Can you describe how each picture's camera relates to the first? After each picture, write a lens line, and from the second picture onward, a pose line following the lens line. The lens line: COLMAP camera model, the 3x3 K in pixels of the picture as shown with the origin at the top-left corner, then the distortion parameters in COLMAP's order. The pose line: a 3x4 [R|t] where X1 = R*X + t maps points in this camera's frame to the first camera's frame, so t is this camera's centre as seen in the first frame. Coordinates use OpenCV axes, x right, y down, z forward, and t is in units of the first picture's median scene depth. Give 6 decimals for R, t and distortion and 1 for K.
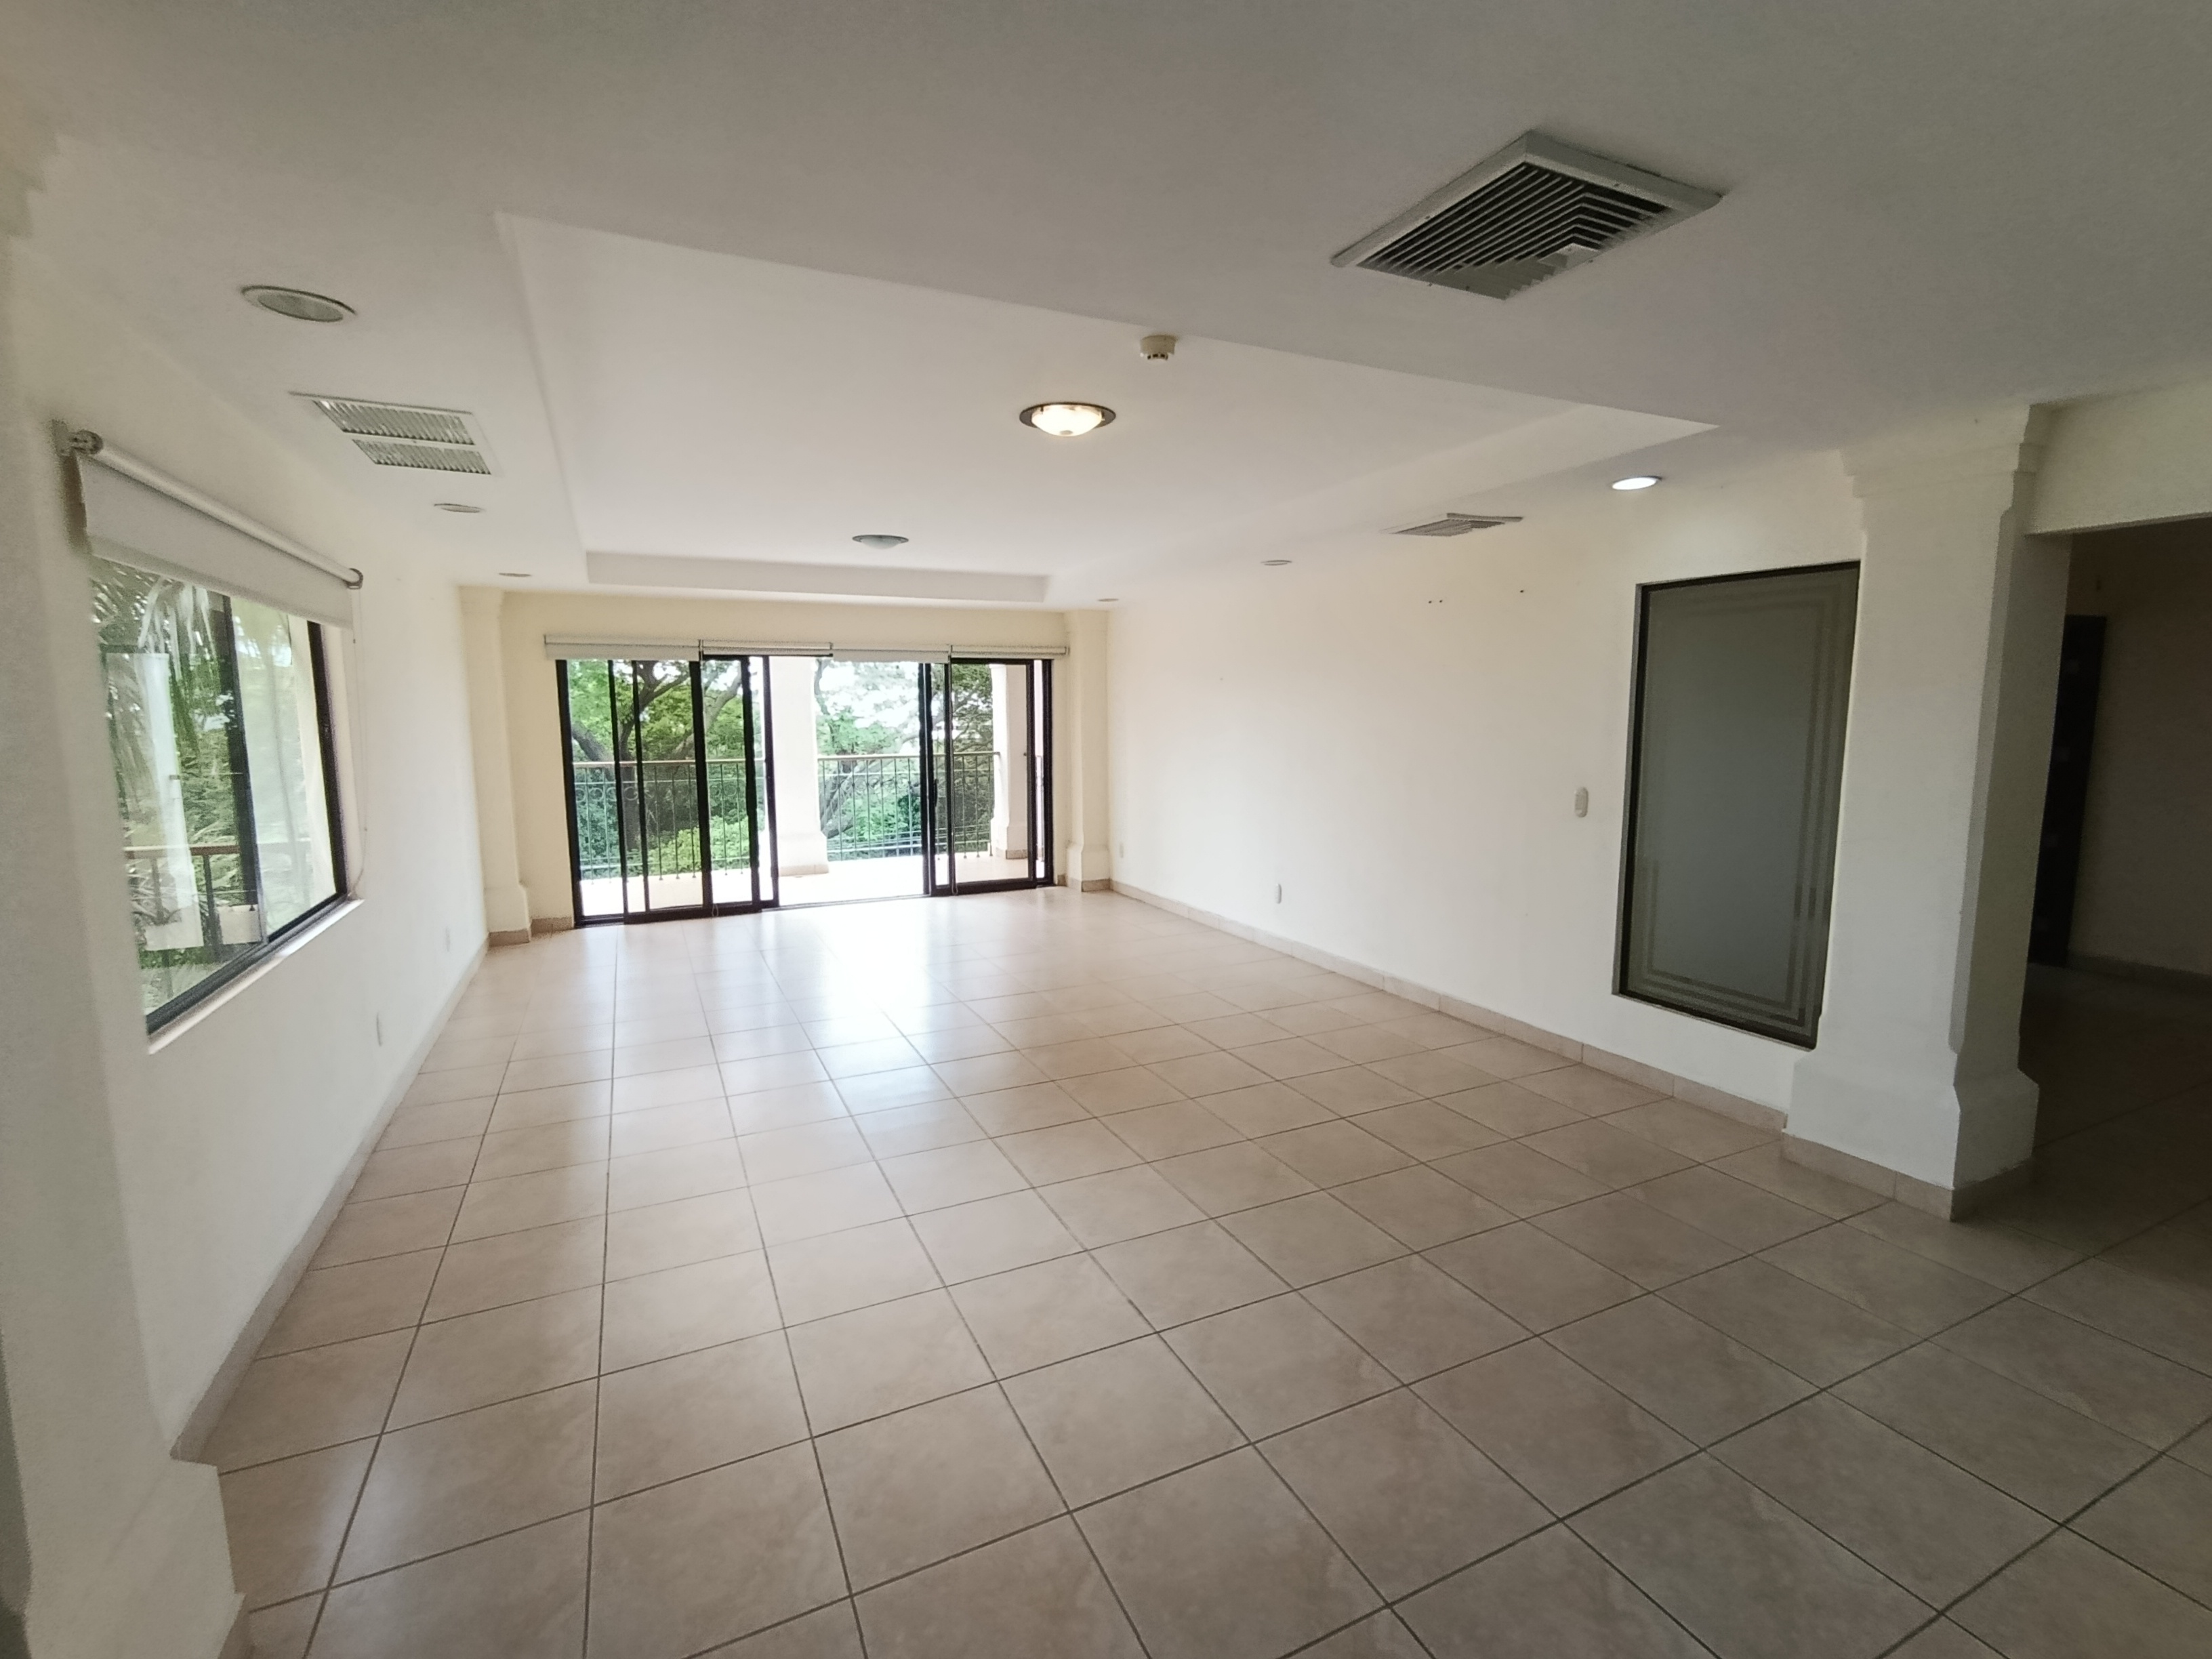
lens RADIAL K [[996.2, 0, 1096.3], [0, 996.2, 828.1], [0, 0, 1]] dist [-0.000851, -0.000075]
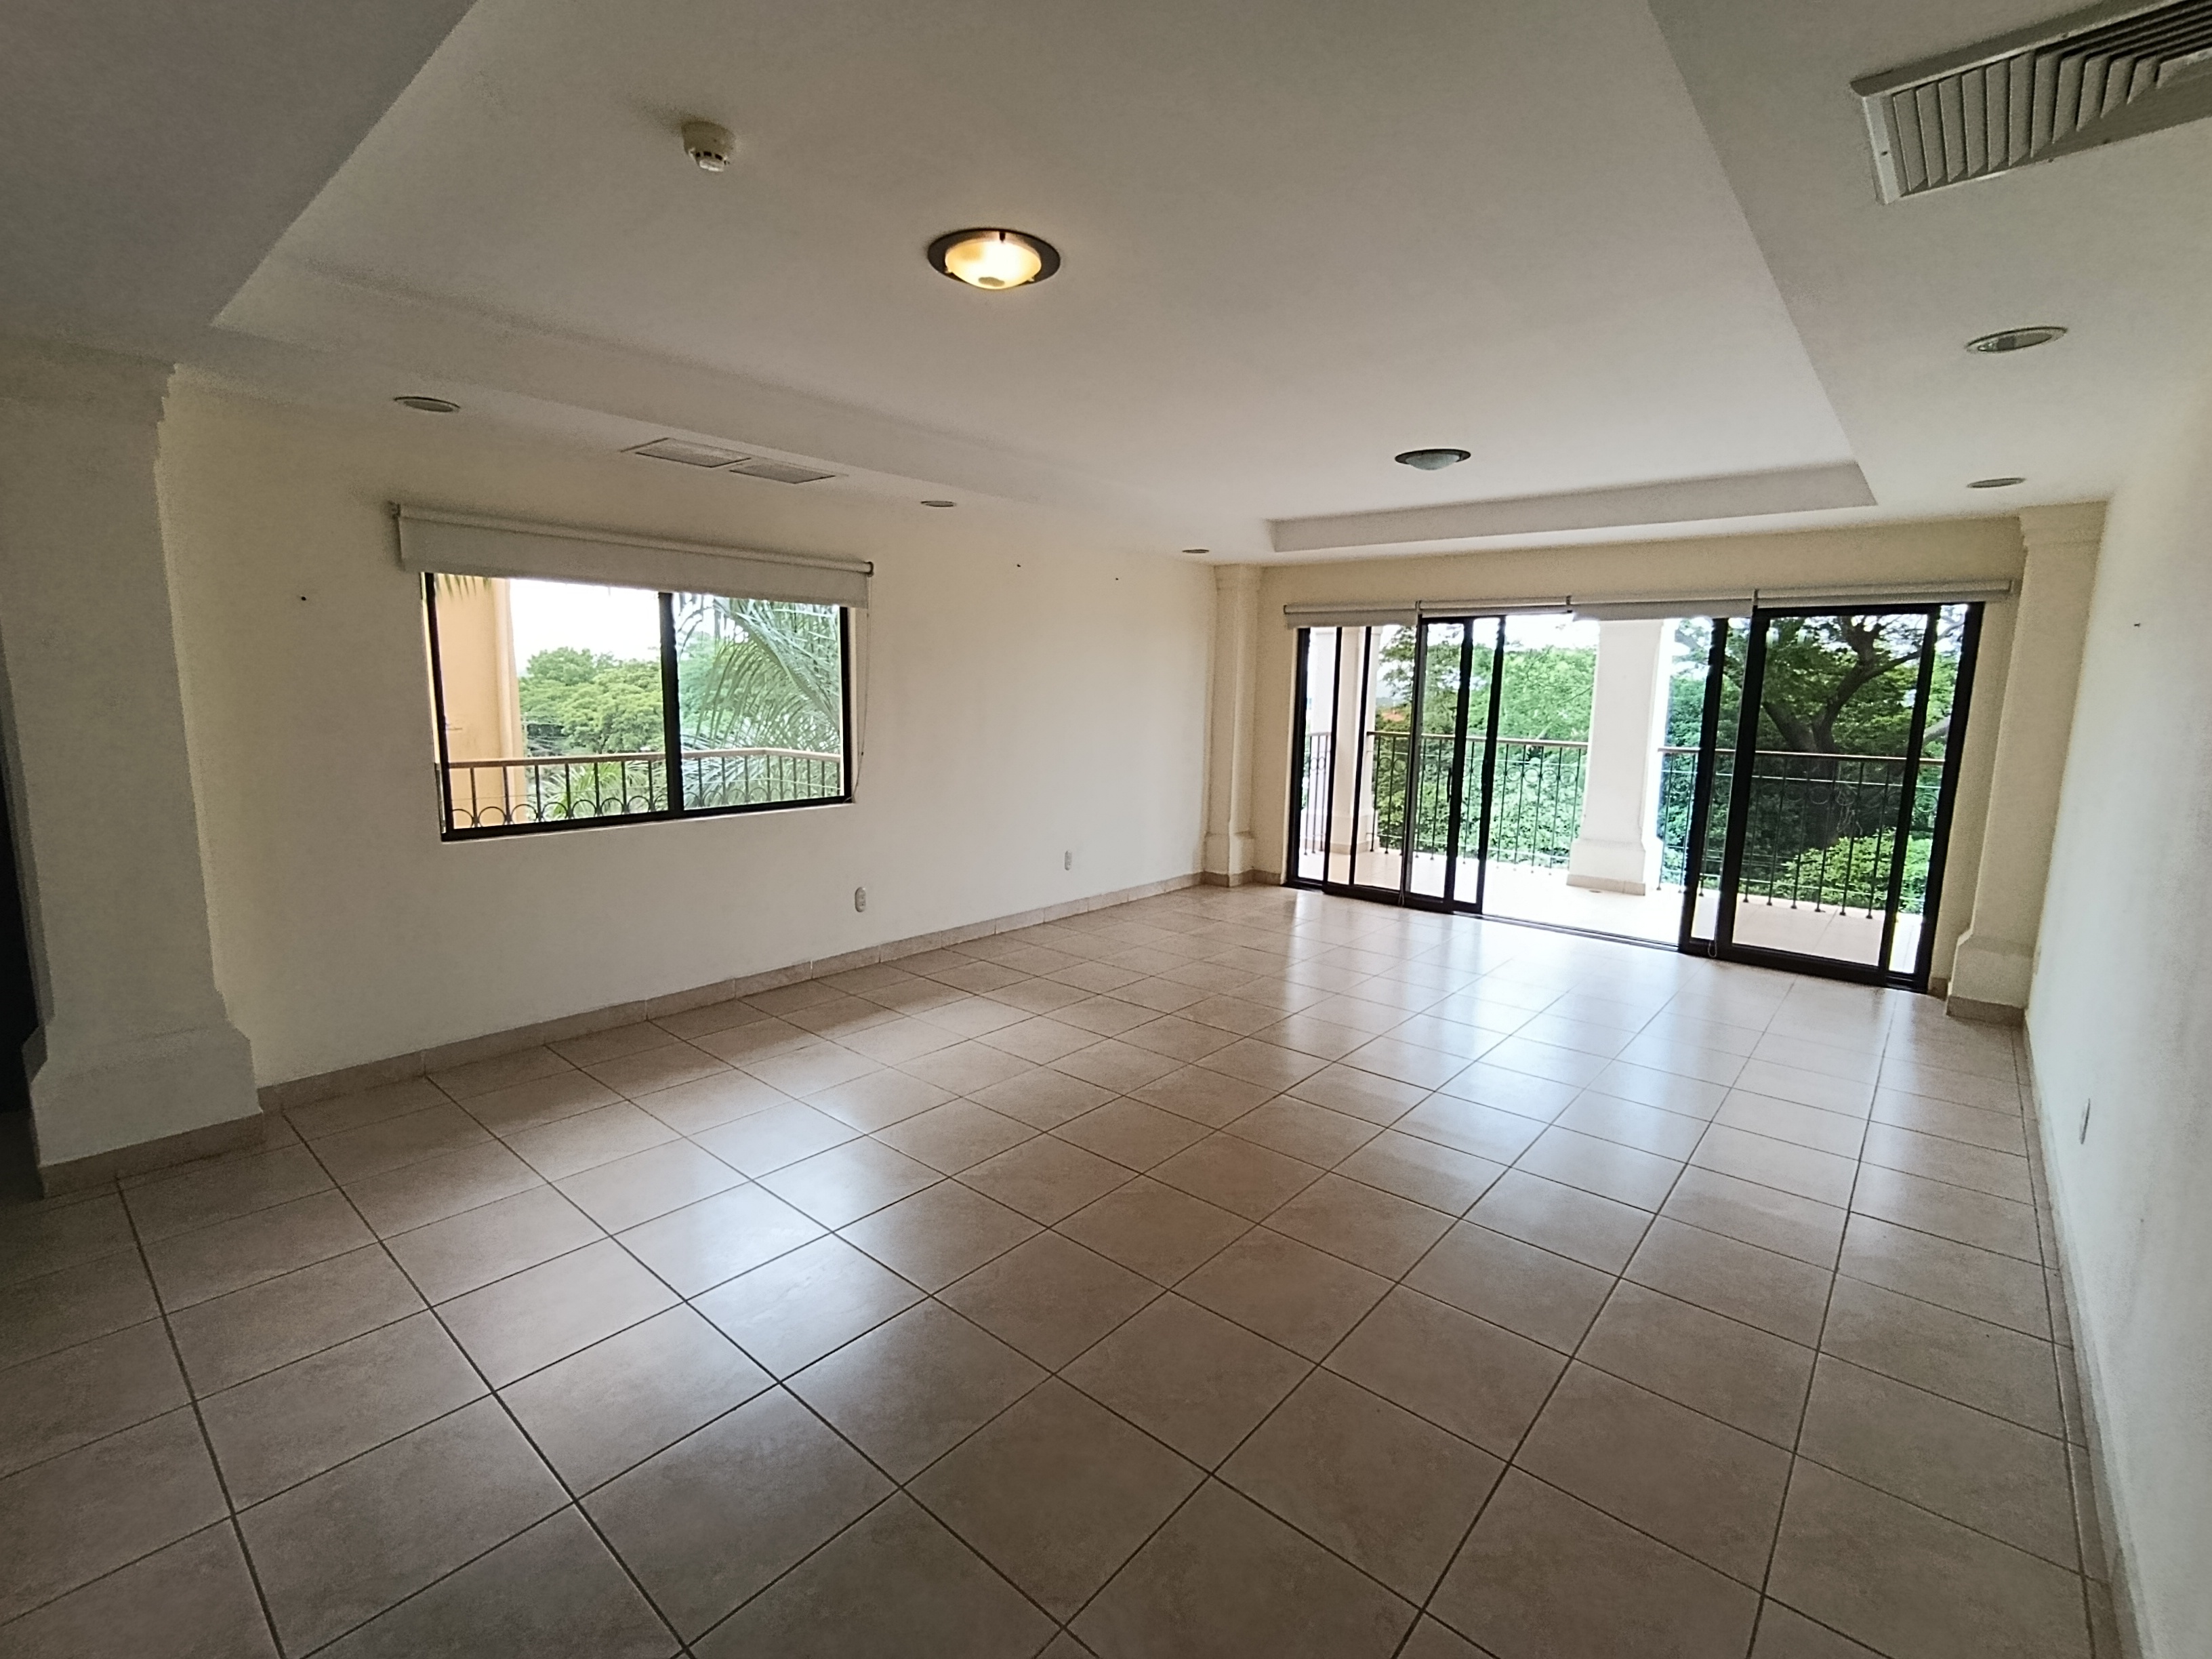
lens RADIAL K [[996.2, 0, 1096.3], [0, 996.2, 828.1], [0, 0, 1]] dist [-0.000851, -0.000075]
pose [[0.405381, 0.149713, -0.901805, 0.351138], [-0.131269, 0.985808, 0.104651, -0.045099], [0.904674, 0.075955, 0.419281, 0.393214]]
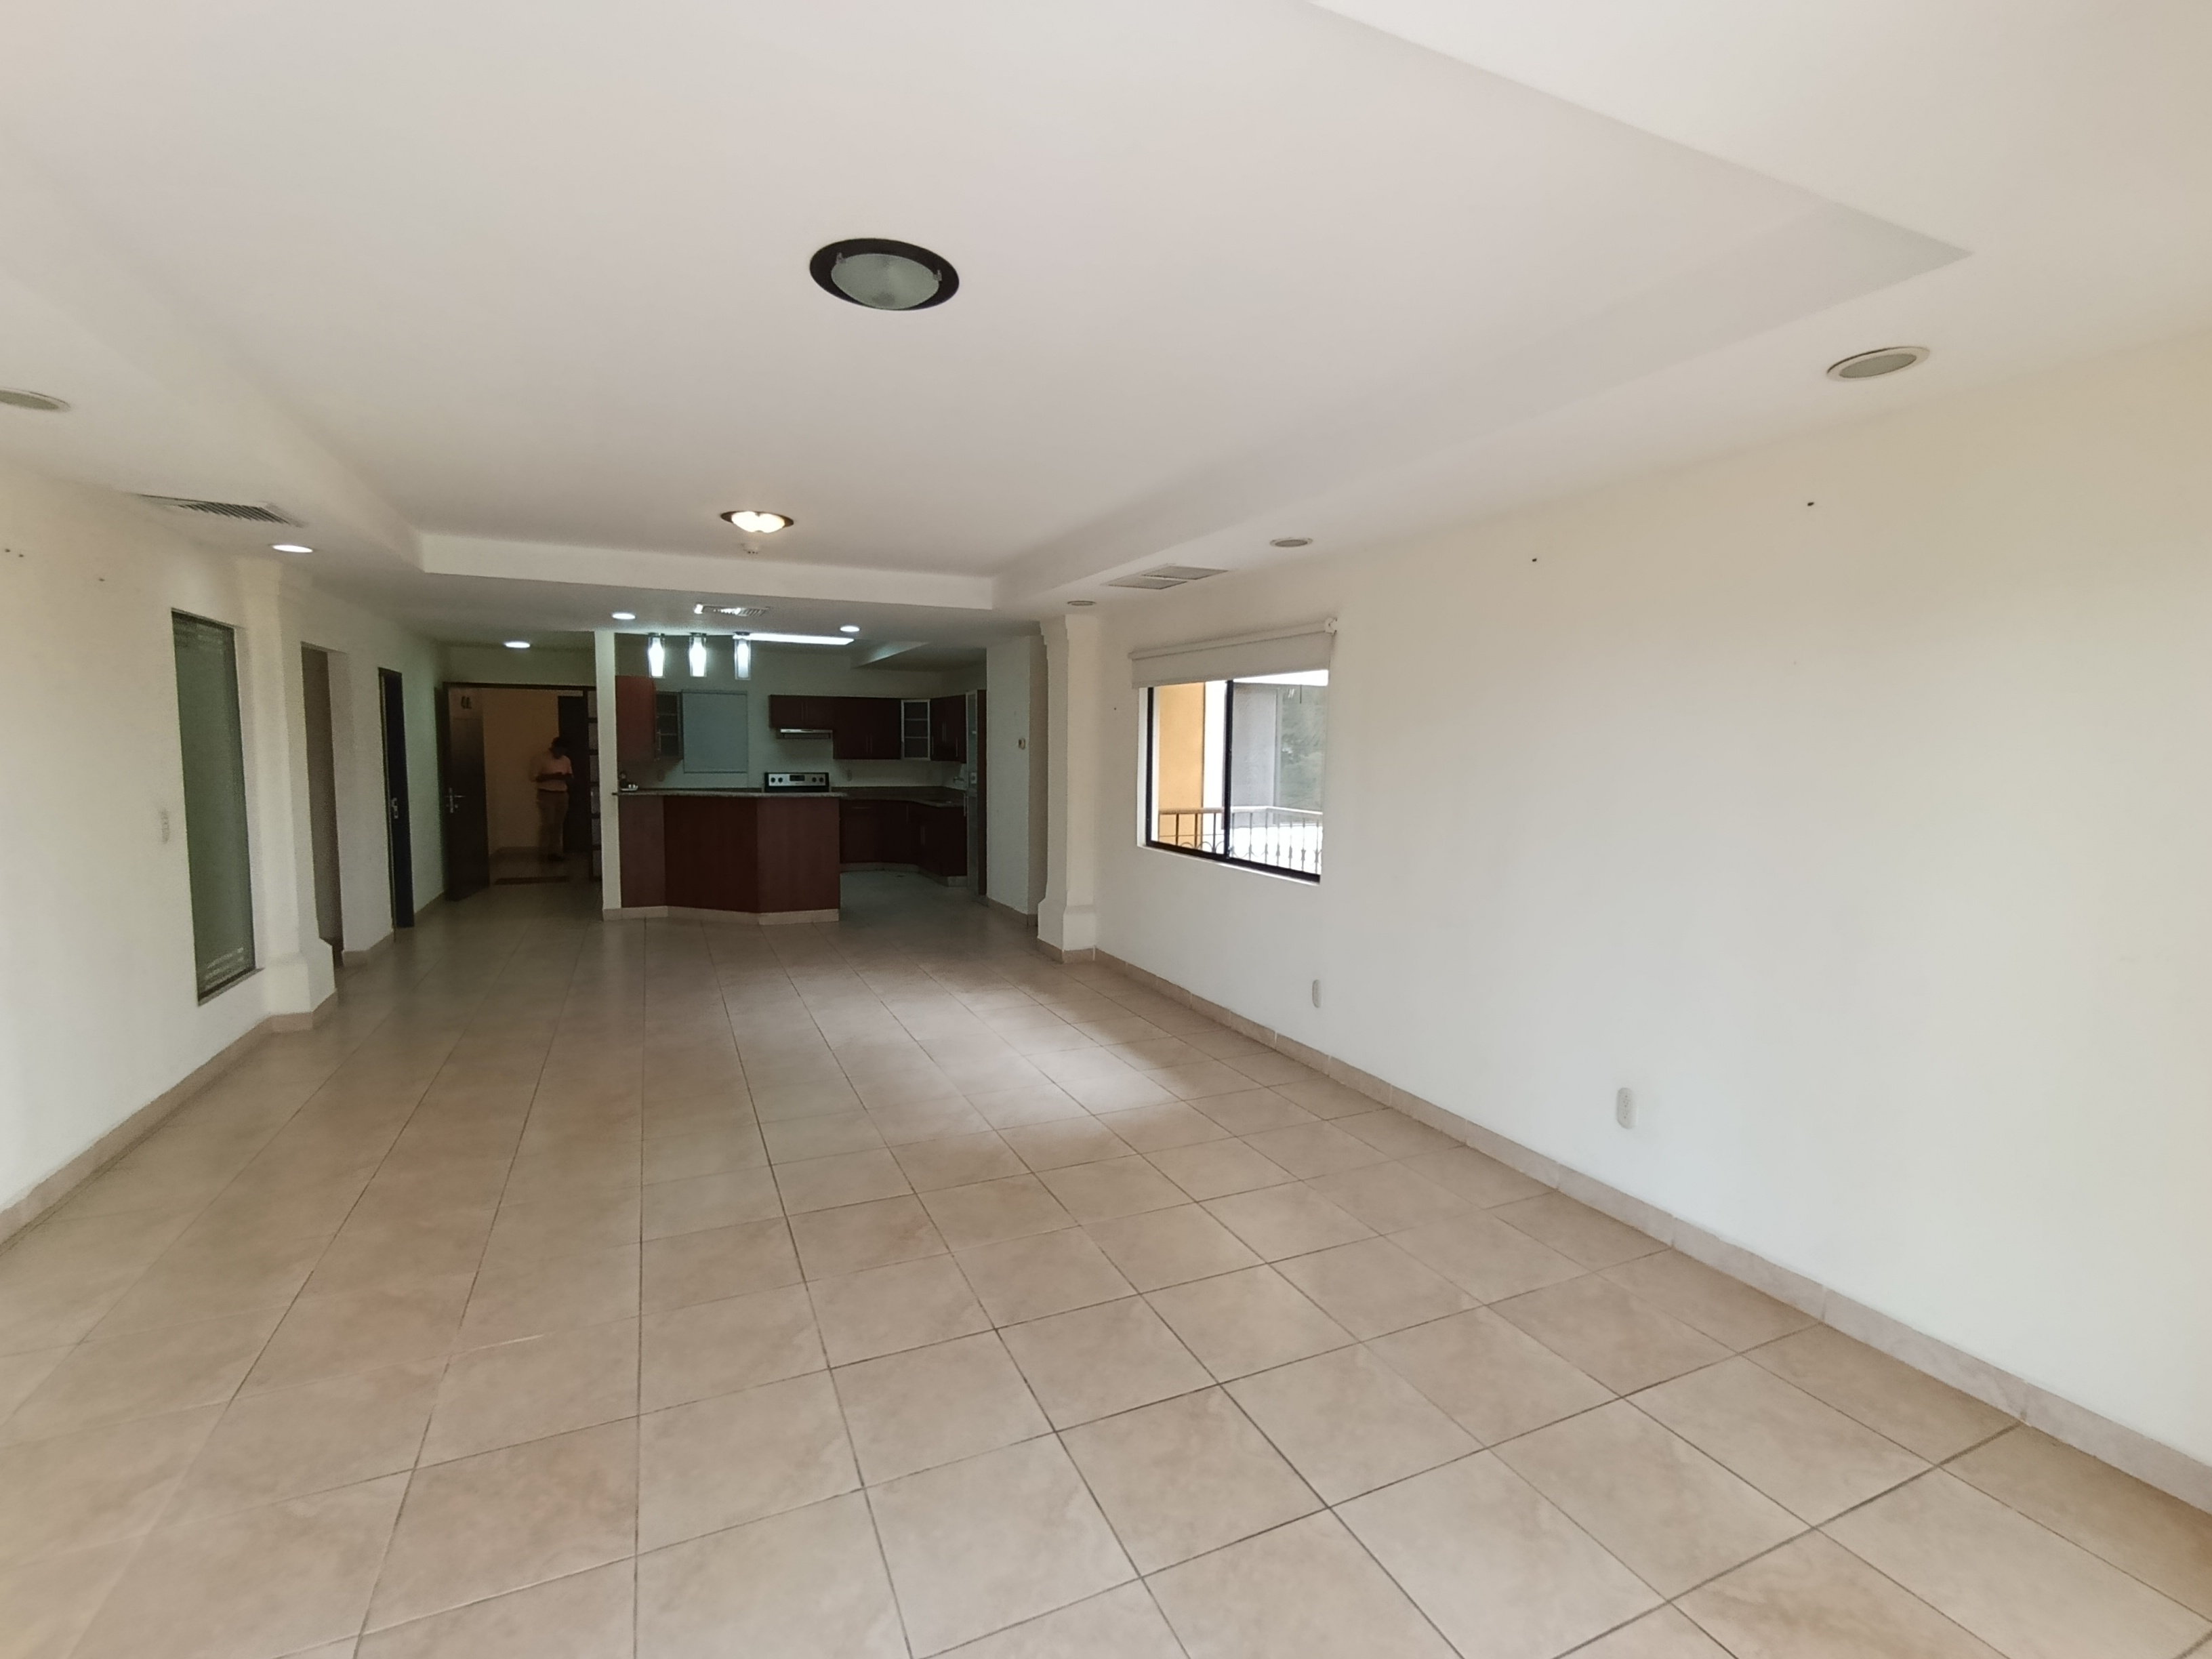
lens RADIAL K [[996.2, 0, 1096.3], [0, 996.2, 828.1], [0, 0, 1]] dist [-0.000851, -0.000075]
pose [[-0.999886, -0.005641, 0.014034, -0.256105], [-0.002643, 0.978731, 0.205129, -0.137774], [-0.014893, 0.205068, -0.978634, 1.197249]]
